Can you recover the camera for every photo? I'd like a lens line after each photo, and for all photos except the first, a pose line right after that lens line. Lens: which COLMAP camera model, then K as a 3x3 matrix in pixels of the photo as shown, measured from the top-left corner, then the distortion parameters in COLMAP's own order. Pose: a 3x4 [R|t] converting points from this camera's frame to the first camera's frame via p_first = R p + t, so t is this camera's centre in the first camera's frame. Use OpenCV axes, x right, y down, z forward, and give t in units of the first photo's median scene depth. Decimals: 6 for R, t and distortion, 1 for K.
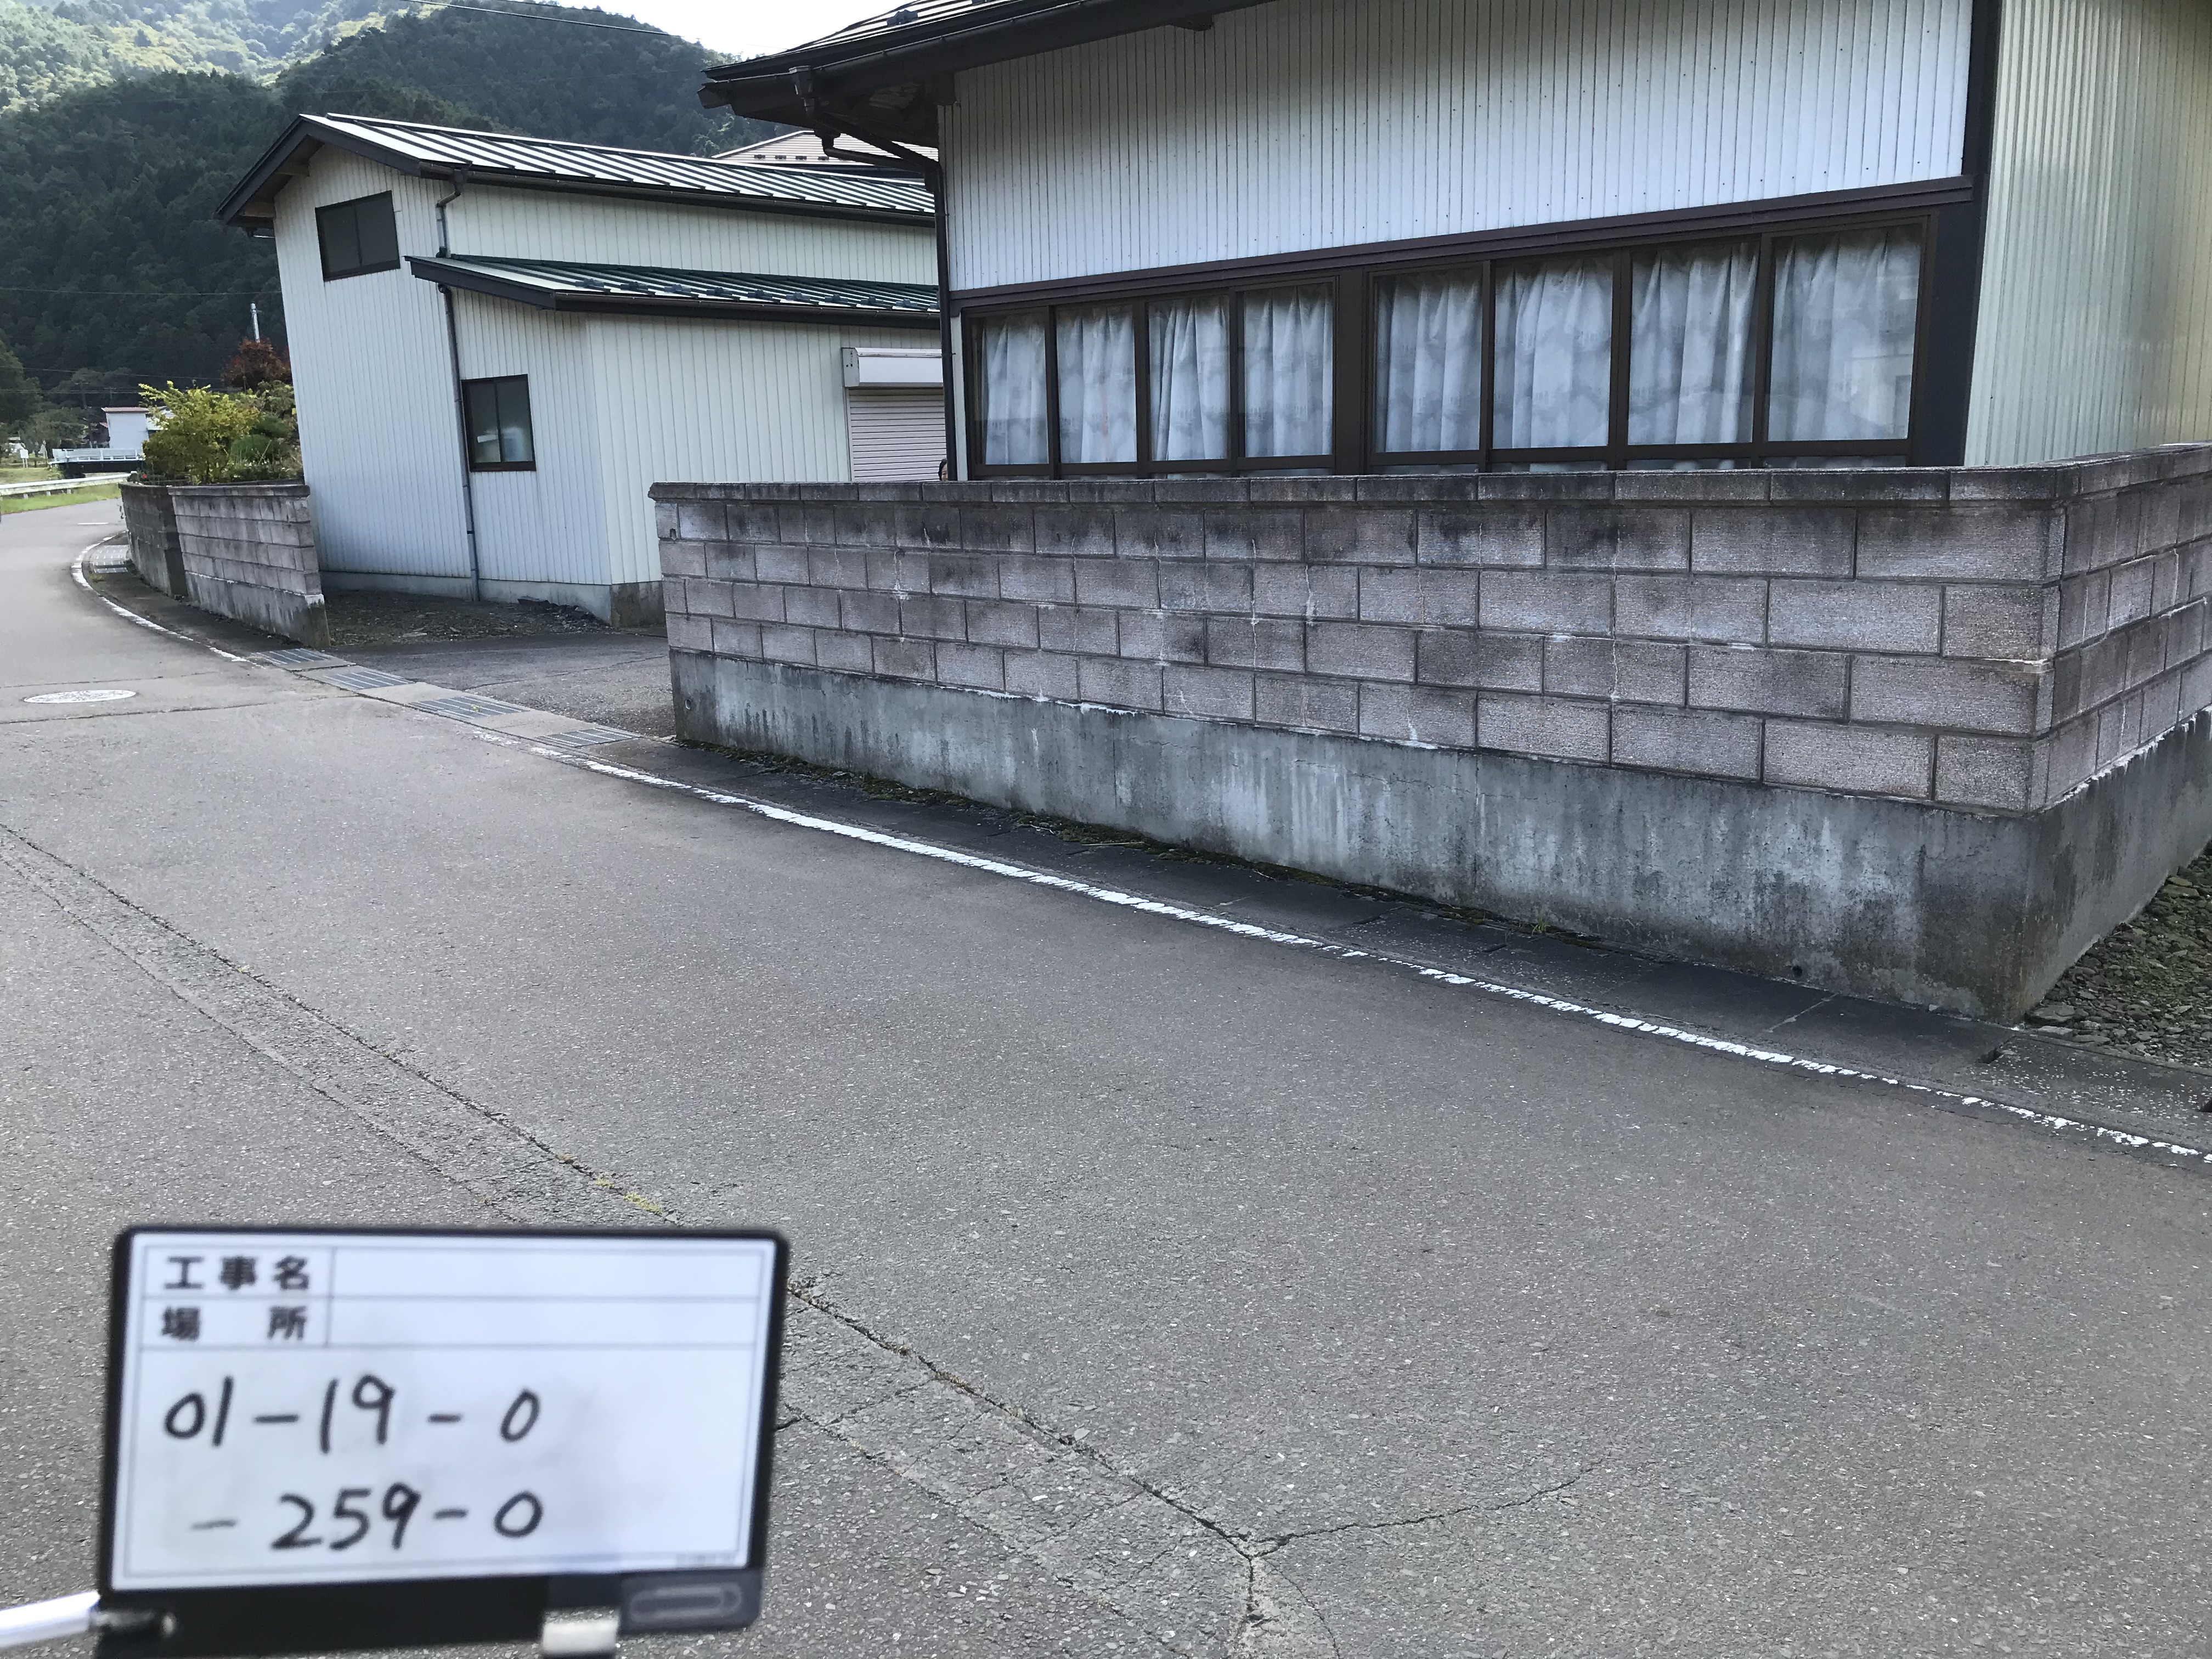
lens RADIAL K [[1828.8, 0, 1106.0], [0, 1828.8, 829.5], [0, 0, 1]] dist [0.081372, -0.391076]
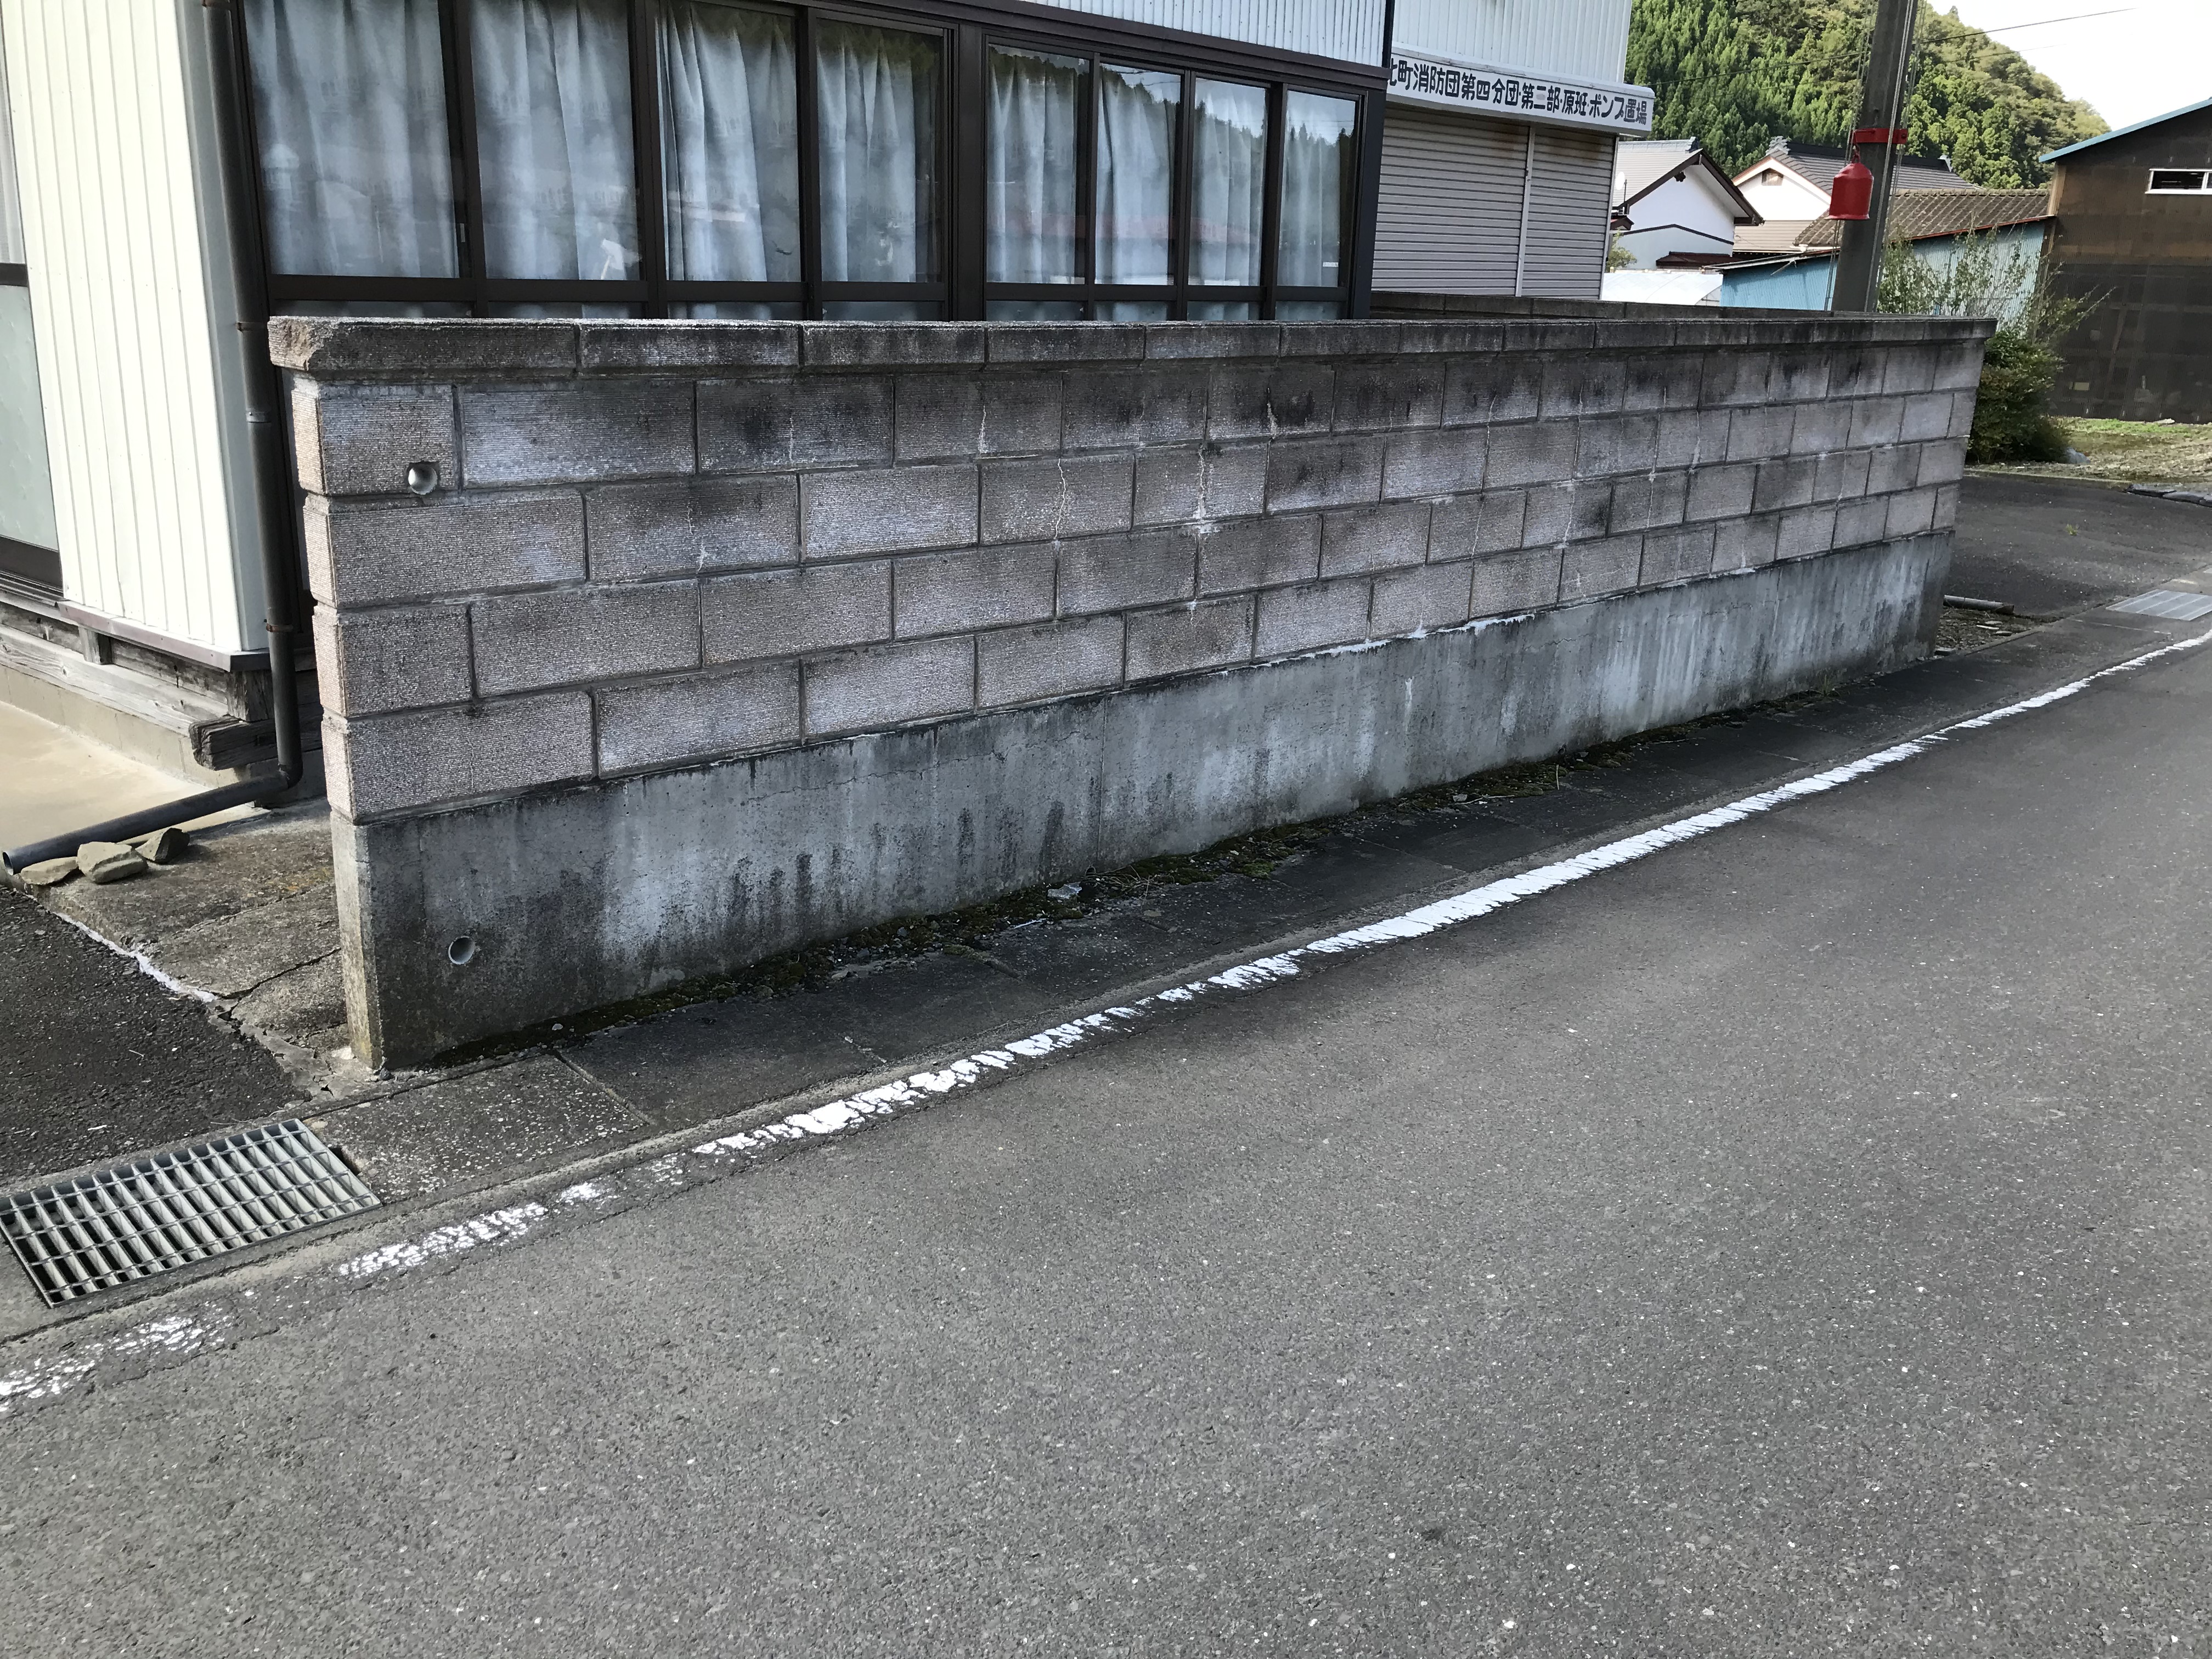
lens RADIAL K [[1828.8, 0, 1106.0], [0, 1828.8, 829.5], [0, 0, 1]] dist [0.081372, -0.391076]
pose [[-0.024771, -0.265735, 0.963728, -0.729778], [0.184655, 0.946219, 0.265654, -0.208522], [-0.982491, 0.184537, 0.025631, 1.102009]]
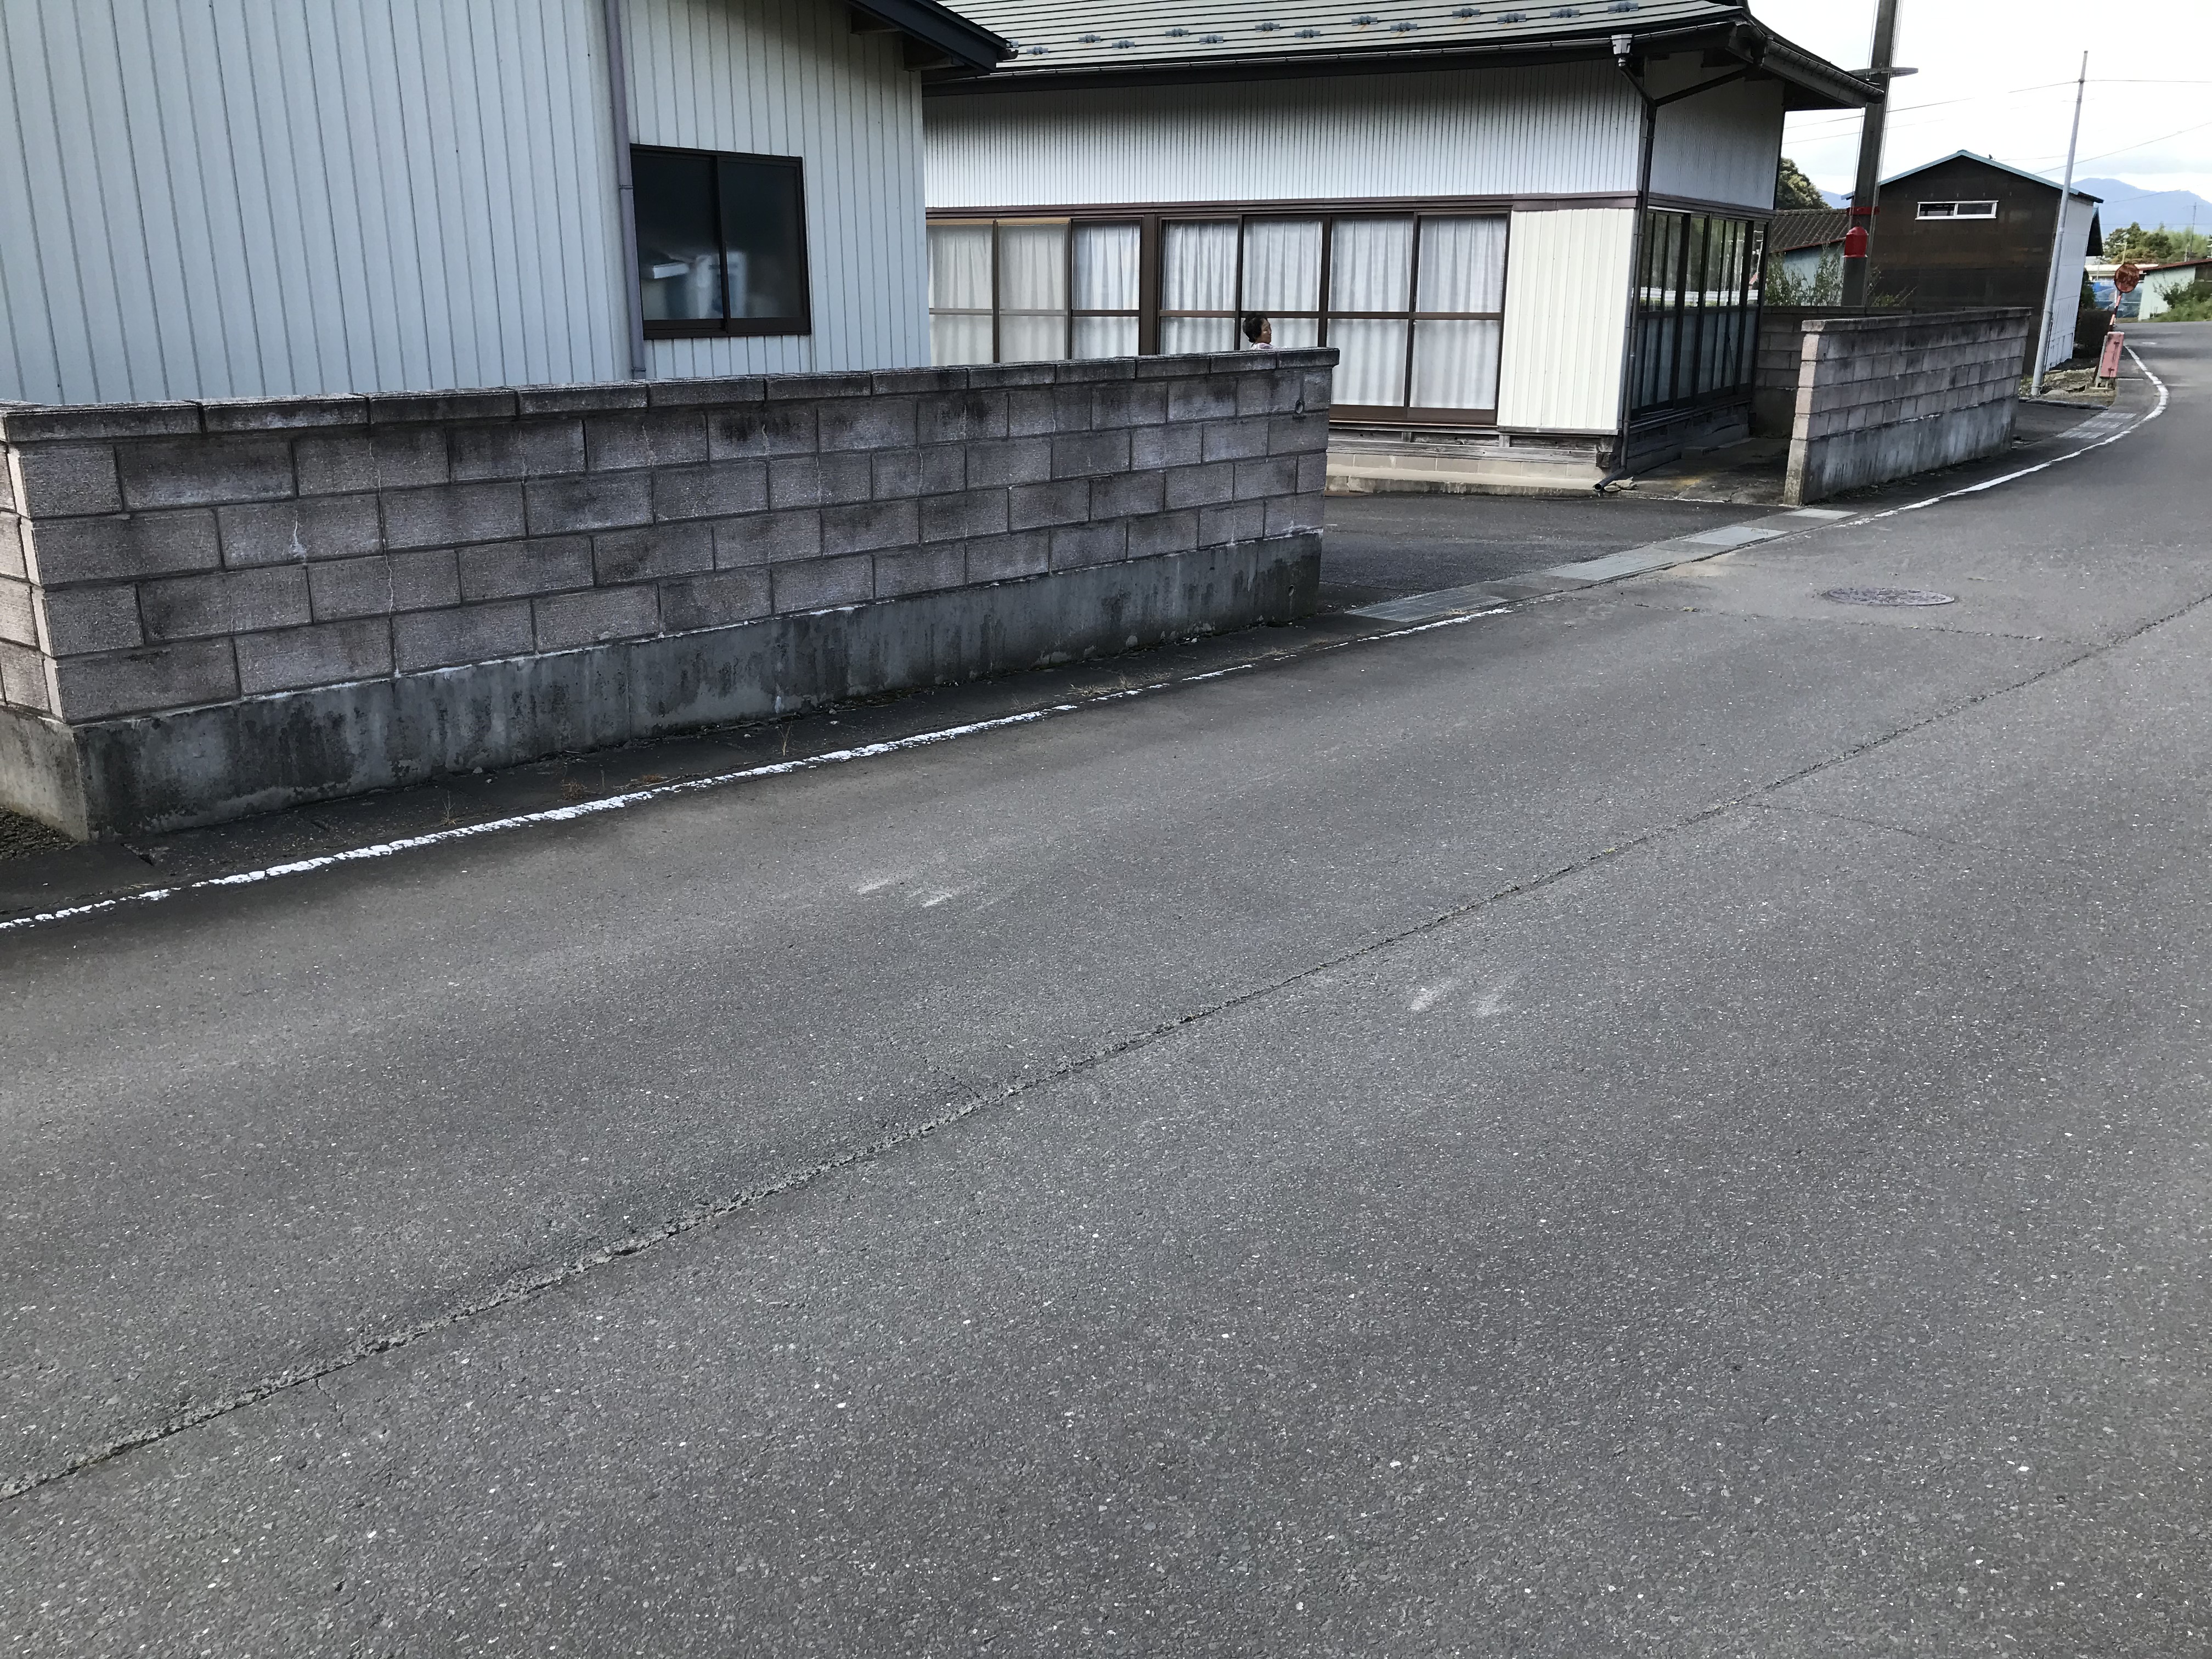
lens RADIAL K [[1810.4, 0, 1106.0], [0, 1810.4, 829.5], [0, 0, 1]] dist [0.012780, -0.001974]
pose [[-0.176927, -0.246751, 0.952791, -1.984843], [0.218365, 0.934095, 0.282458, -0.424704], [-0.959694, 0.258031, -0.111385, 2.249697]]
